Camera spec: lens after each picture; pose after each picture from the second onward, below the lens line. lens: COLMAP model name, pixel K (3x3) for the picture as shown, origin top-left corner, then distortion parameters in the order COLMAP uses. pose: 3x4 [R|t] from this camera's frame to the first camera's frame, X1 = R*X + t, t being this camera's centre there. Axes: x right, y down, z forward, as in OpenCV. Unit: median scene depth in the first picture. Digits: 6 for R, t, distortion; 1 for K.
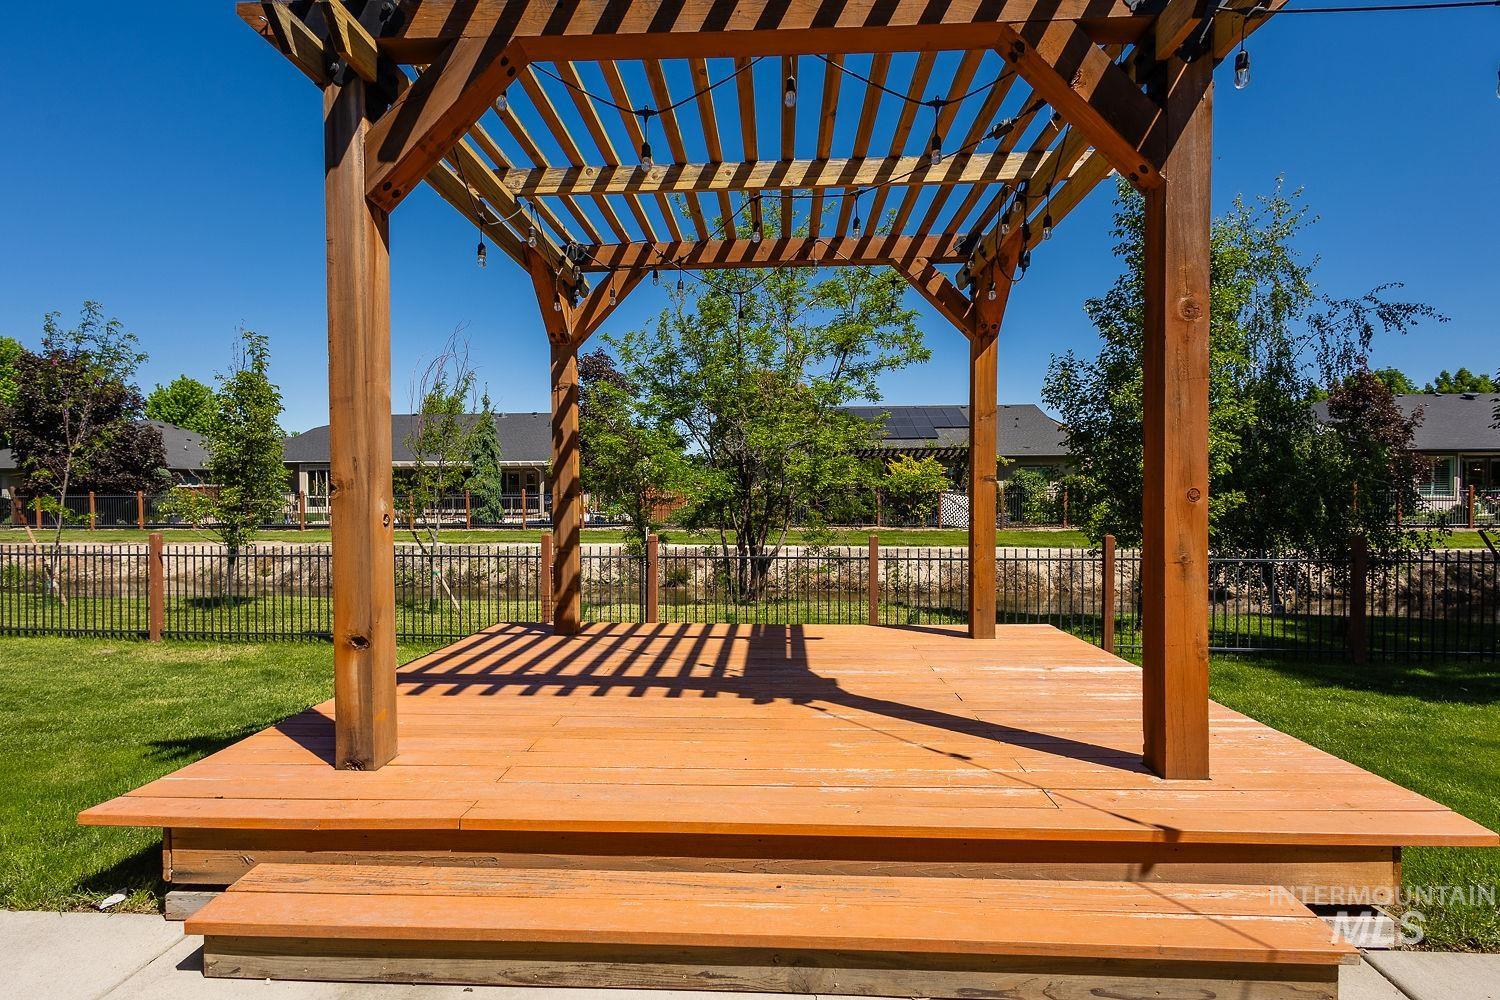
lens RADIAL K [[693.8, 0, 745.9], [0, 693.8, 501.6], [0, 0, 1]] dist [0.010881, -0.000033]
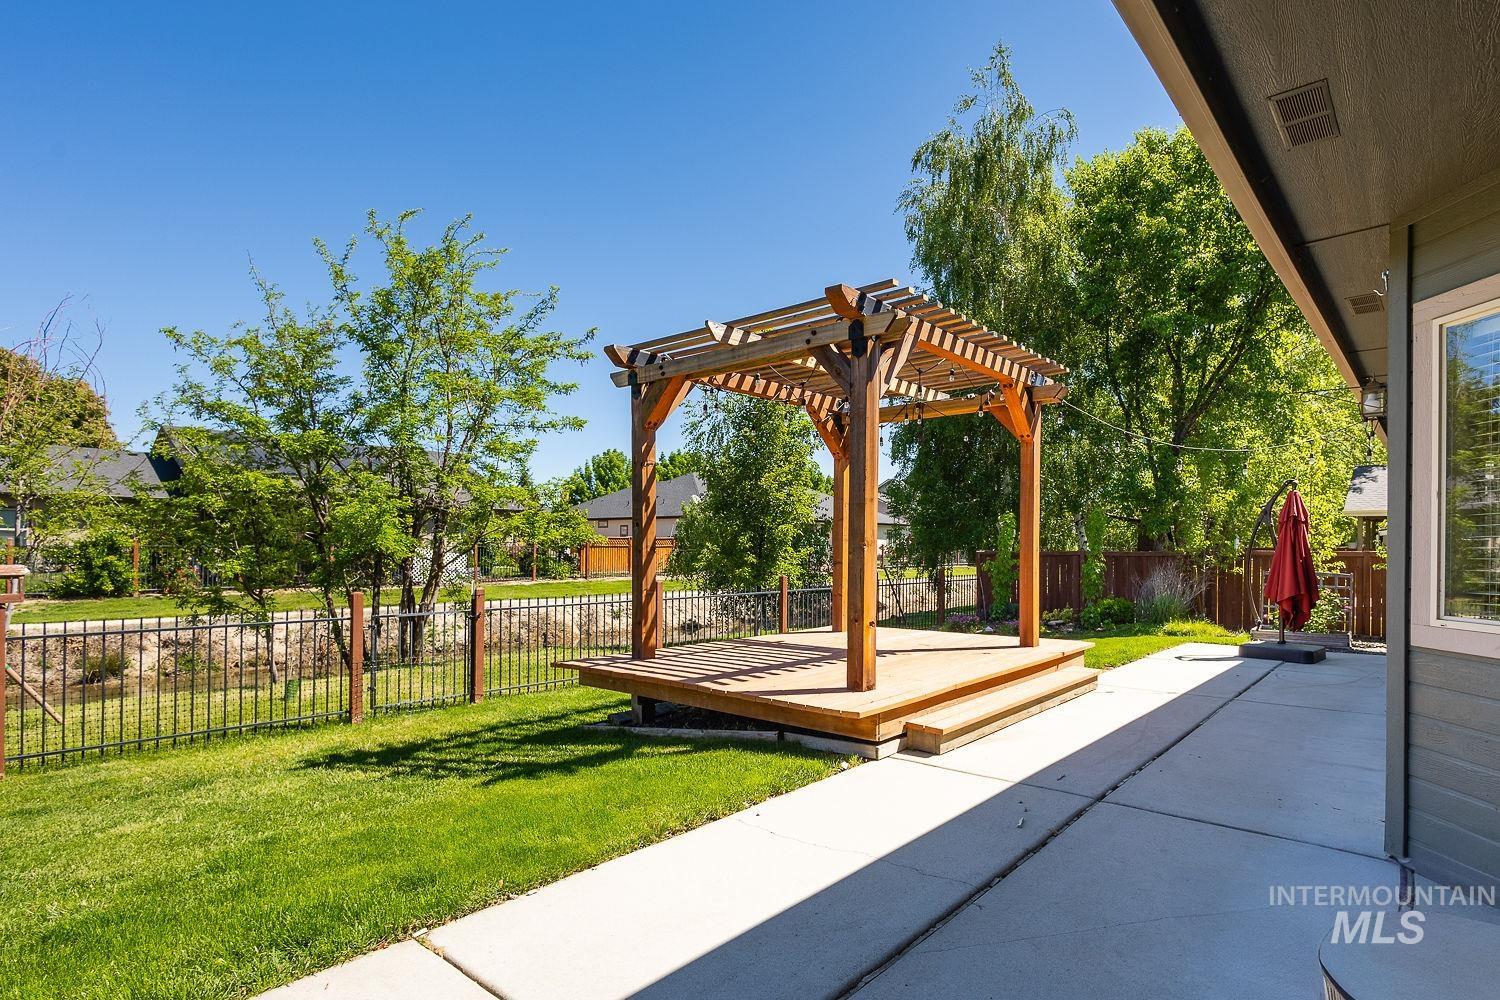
lens RADIAL K [[795.2, 0, 754.5], [0, 795.2, 546.3], [0, 0, 1]] dist [0.001801, 0.000083]
pose [[0.616577, 0.004445, 0.787282, -0.330981], [0.007504, 0.999905, -0.011523, 0.001658], [-0.787259, 0.013012, 0.616486, -0.013161]]
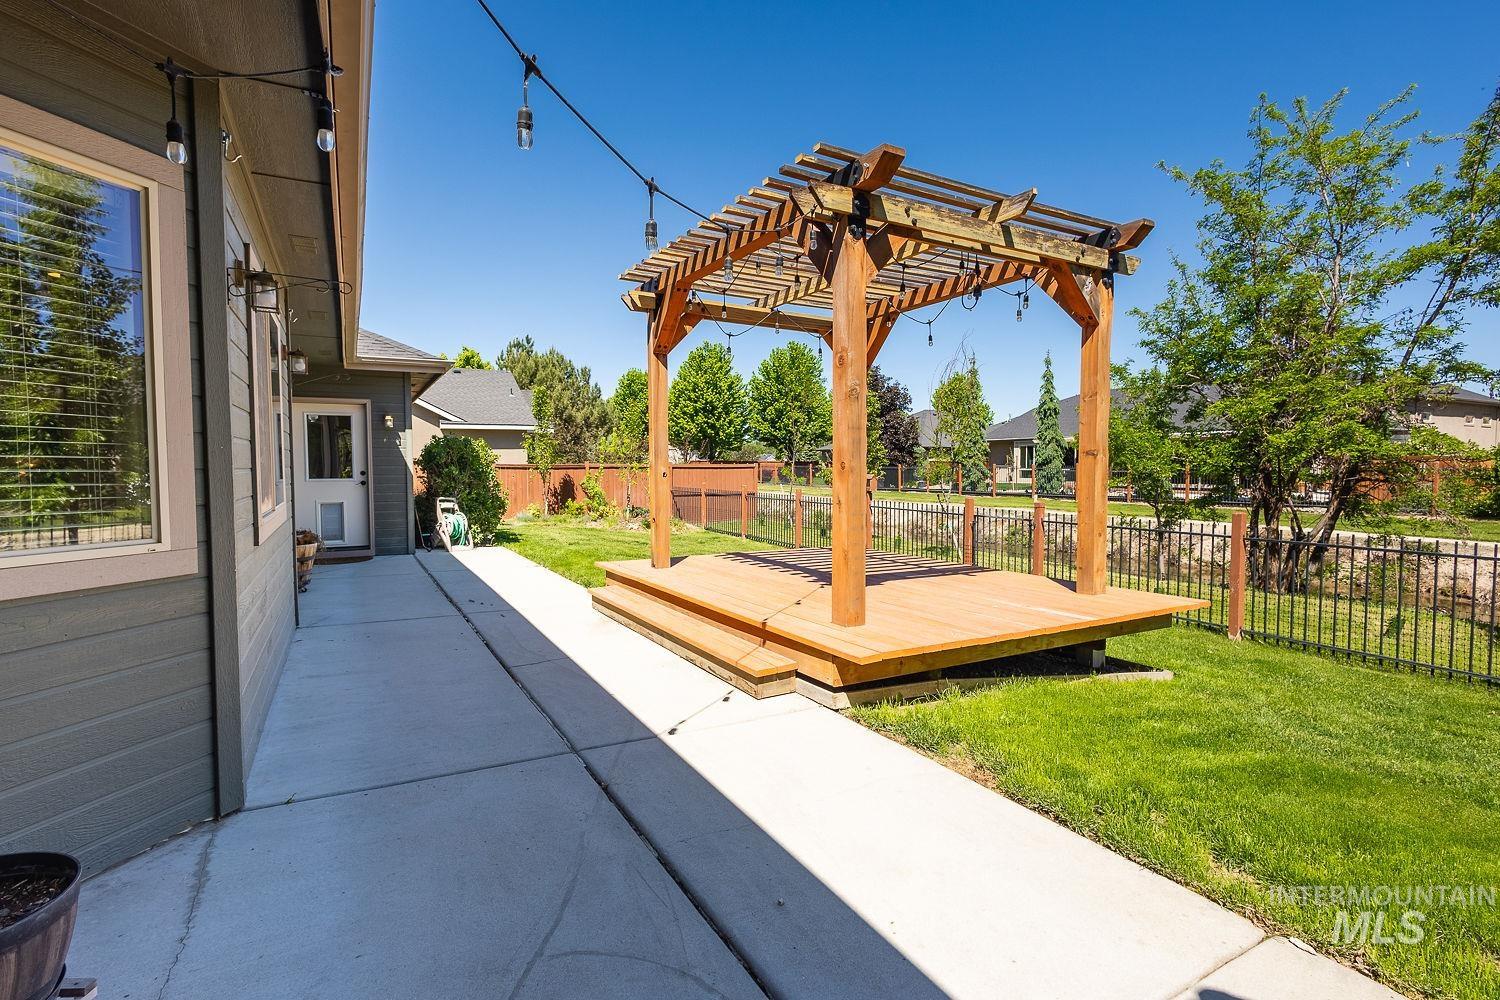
lens RADIAL K [[693.8, 0, 745.9], [0, 693.8, 501.6], [0, 0, 1]] dist [0.010881, -0.000033]
pose [[0.537162, 0.046883, -0.842175, 0.152850], [-0.014539, 0.998820, 0.046330, 0.000190], [0.843354, -0.012642, 0.537210, -0.011532]]
